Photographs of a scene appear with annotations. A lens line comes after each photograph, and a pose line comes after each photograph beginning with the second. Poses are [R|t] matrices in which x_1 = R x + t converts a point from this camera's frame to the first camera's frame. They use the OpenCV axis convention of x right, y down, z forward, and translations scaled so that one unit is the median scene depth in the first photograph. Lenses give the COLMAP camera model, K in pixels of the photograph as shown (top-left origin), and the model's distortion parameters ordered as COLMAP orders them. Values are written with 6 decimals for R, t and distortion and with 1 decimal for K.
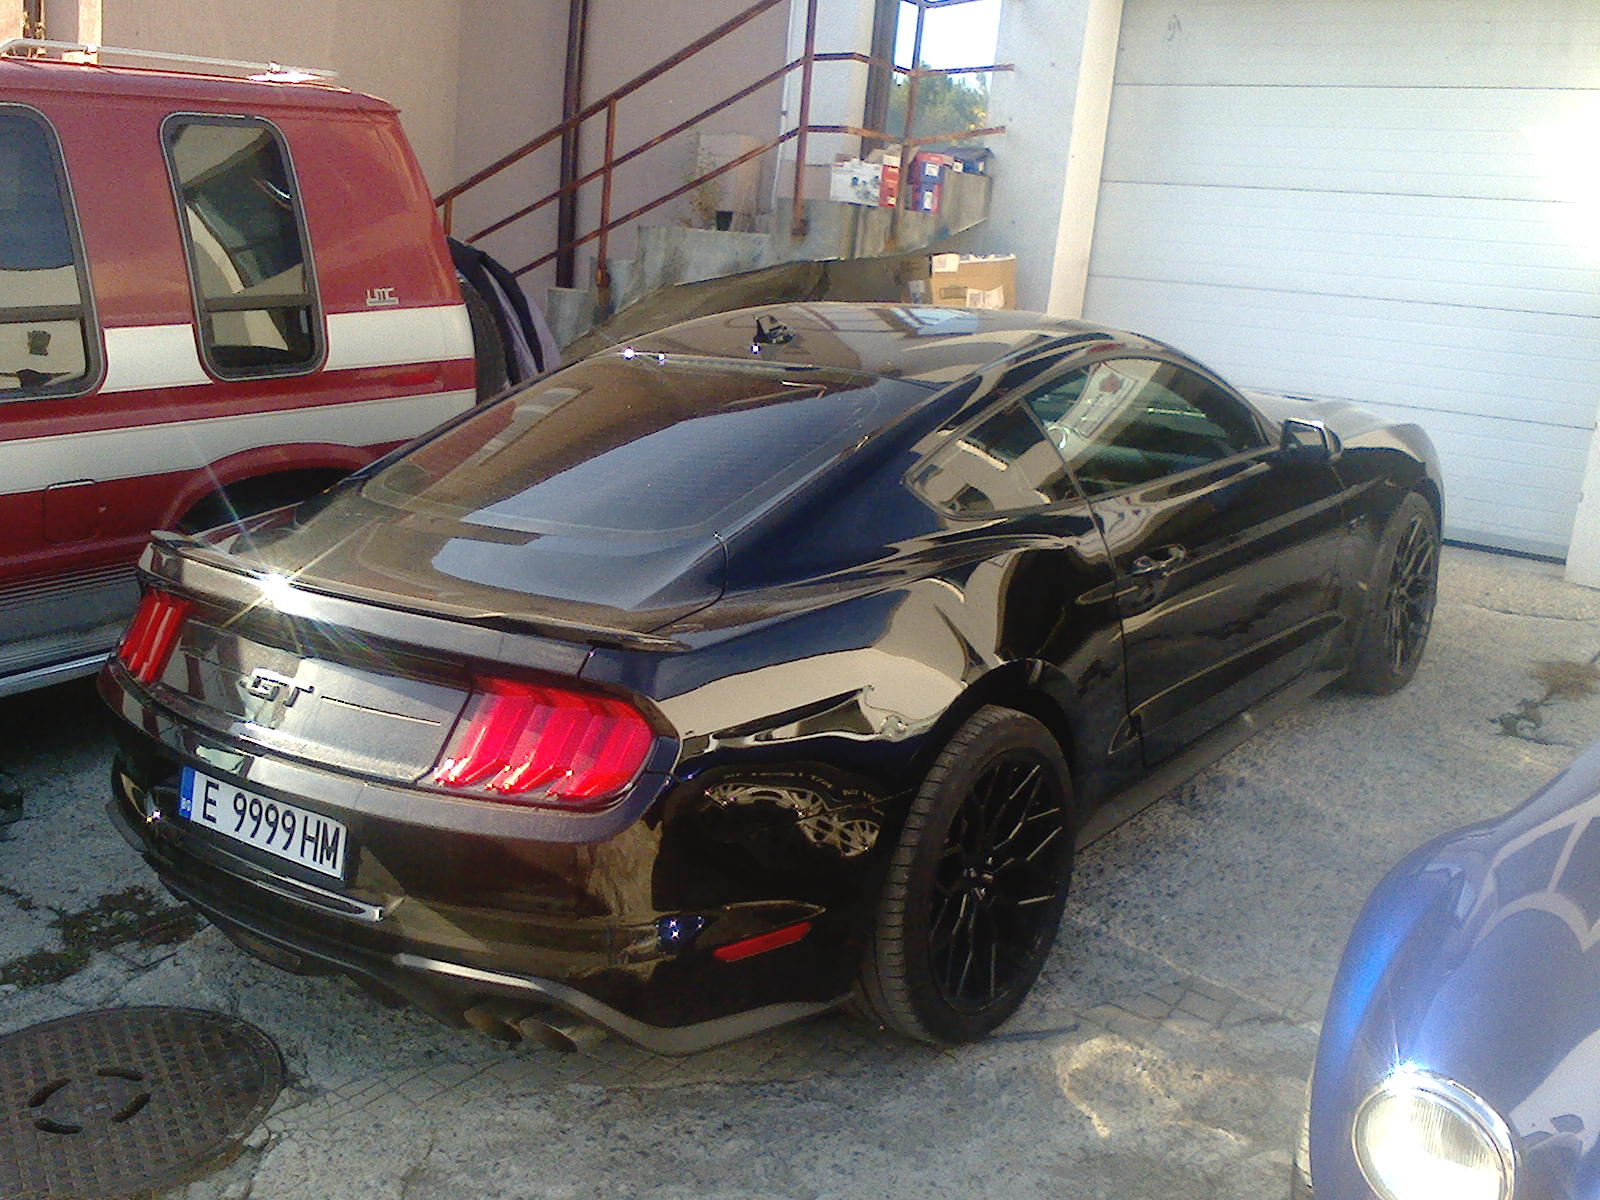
lens RADIAL K [[1305.6, 0, 800.6], [0, 1305.6, 601.3], [0, 0, 1]] dist [0.012471, 0.001302]
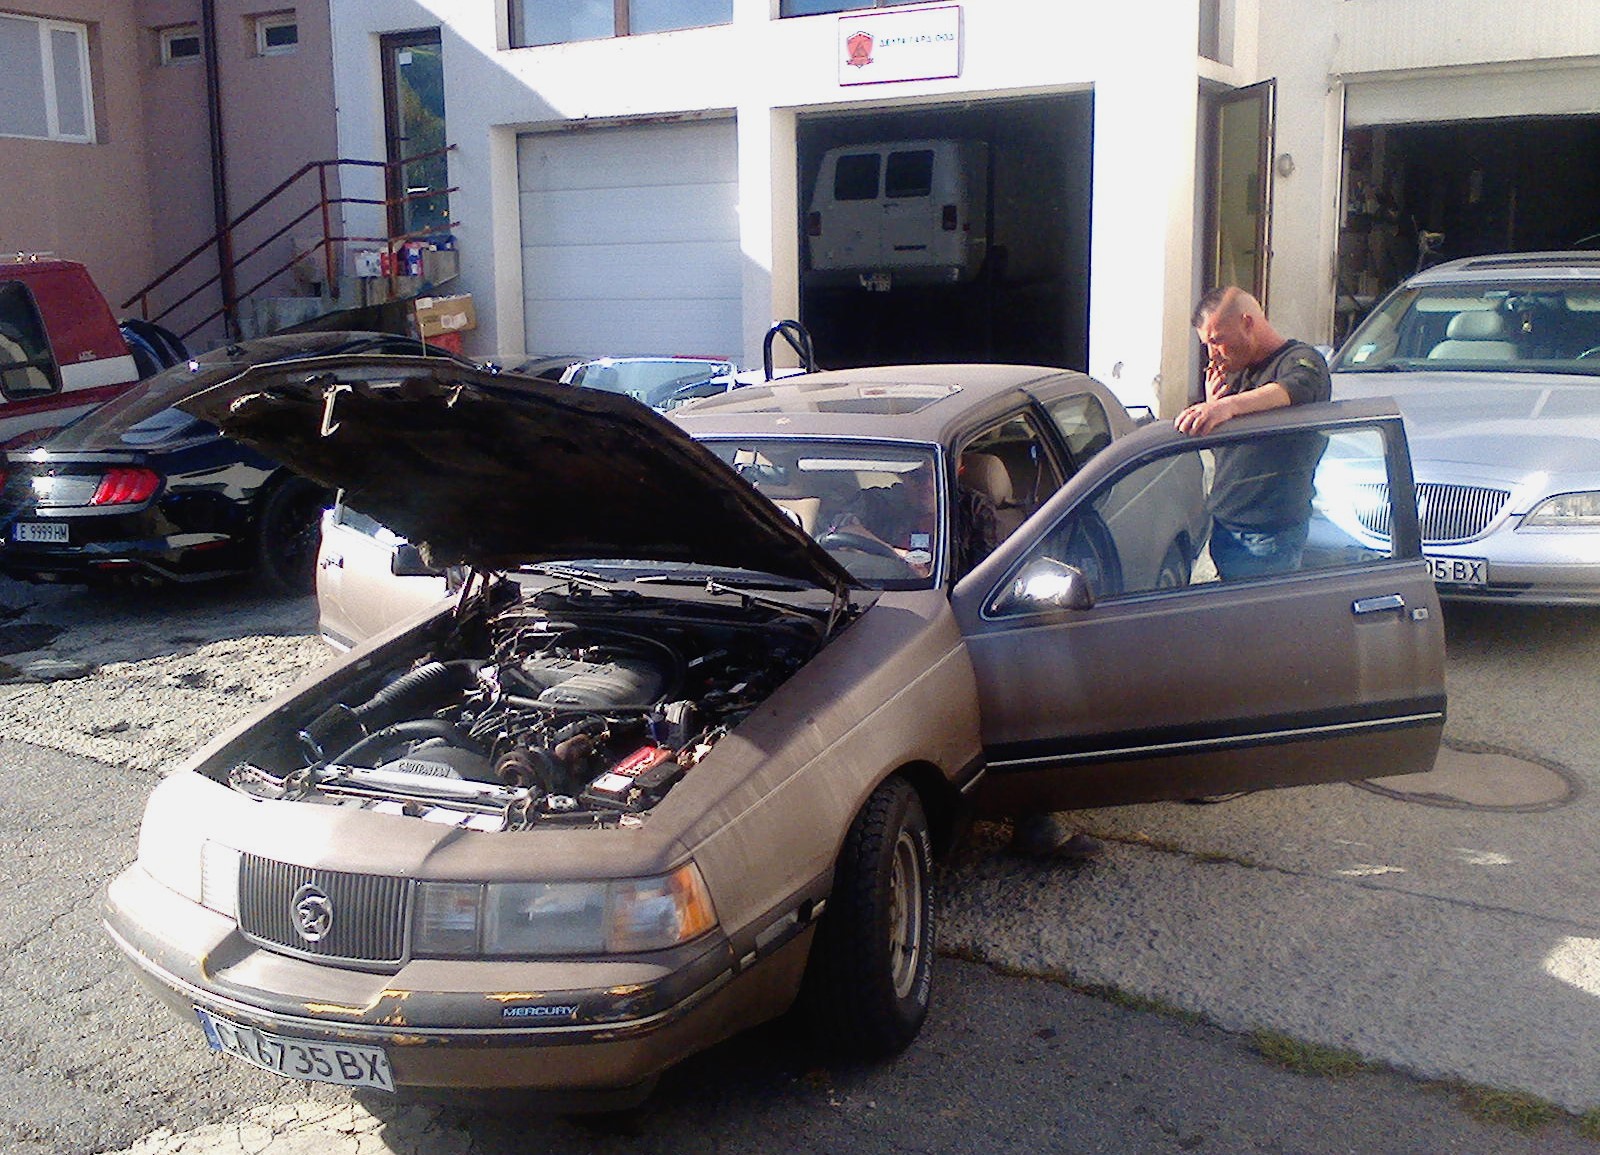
lens RADIAL K [[1406.0, 0, 798.9], [0, 1406.0, 575.1], [0, 0, 1]] dist [0.000058, -0.003841]
pose [[0.989337, -0.117655, 0.085844, 0.431045], [0.120424, 0.992333, -0.027807, 0.237347], [-0.081914, 0.037848, 0.995920, -0.993672]]
